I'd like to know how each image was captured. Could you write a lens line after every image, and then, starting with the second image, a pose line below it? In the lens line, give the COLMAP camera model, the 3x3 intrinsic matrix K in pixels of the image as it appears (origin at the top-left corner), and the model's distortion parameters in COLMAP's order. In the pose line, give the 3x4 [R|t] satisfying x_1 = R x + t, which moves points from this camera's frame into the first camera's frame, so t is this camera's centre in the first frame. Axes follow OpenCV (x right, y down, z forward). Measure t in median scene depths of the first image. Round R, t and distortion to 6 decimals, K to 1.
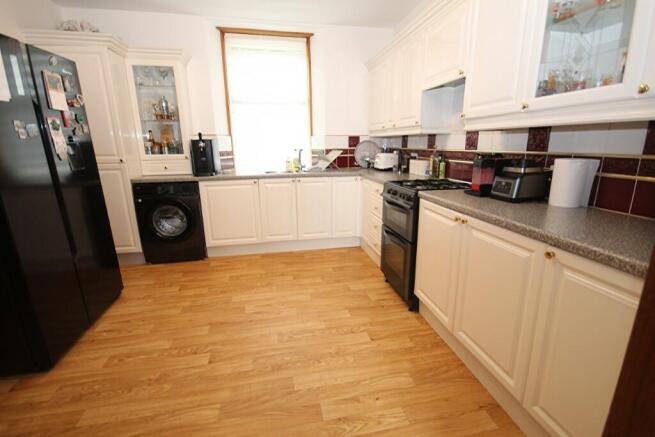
lens RADIAL K [[304.6, 0, 331.1], [0, 304.6, 217.9], [0, 0, 1]] dist [0.001841, -0.005059]
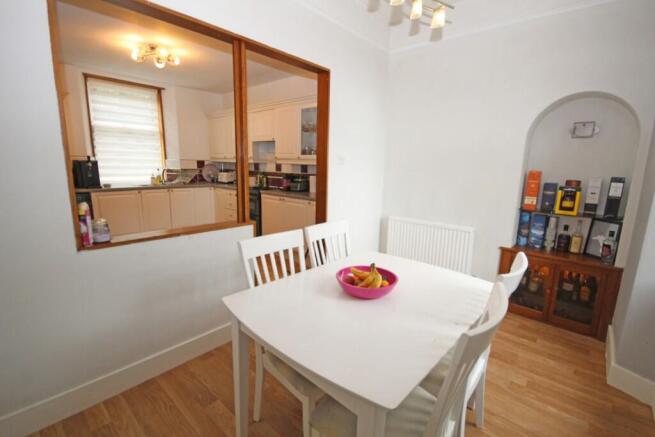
lens RADIAL K [[304.6, 0, 333.9], [0, 304.6, 220.8], [0, 0, 1]] dist [0.001841, -0.005059]
pose [[0.791714, -0.084500, 0.605019, -0.502895], [0.114448, 0.993368, -0.011026, 0.167720], [-0.600075, 0.077973, 0.796135, -0.818011]]
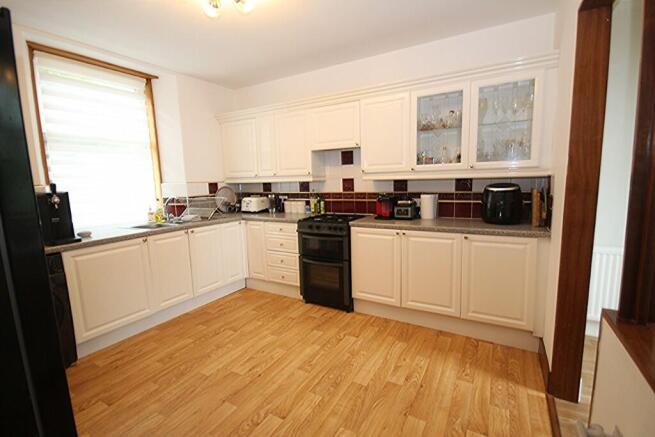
lens RADIAL K [[304.6, 0, 331.0], [0, 304.6, 217.5], [0, 0, 1]] dist [0.001841, -0.005059]
pose [[0.655561, -0.104409, 0.747890, -0.666946], [0.200878, 0.978822, -0.039431, -0.055650], [-0.727934, 0.176084, 0.662651, 0.096560]]
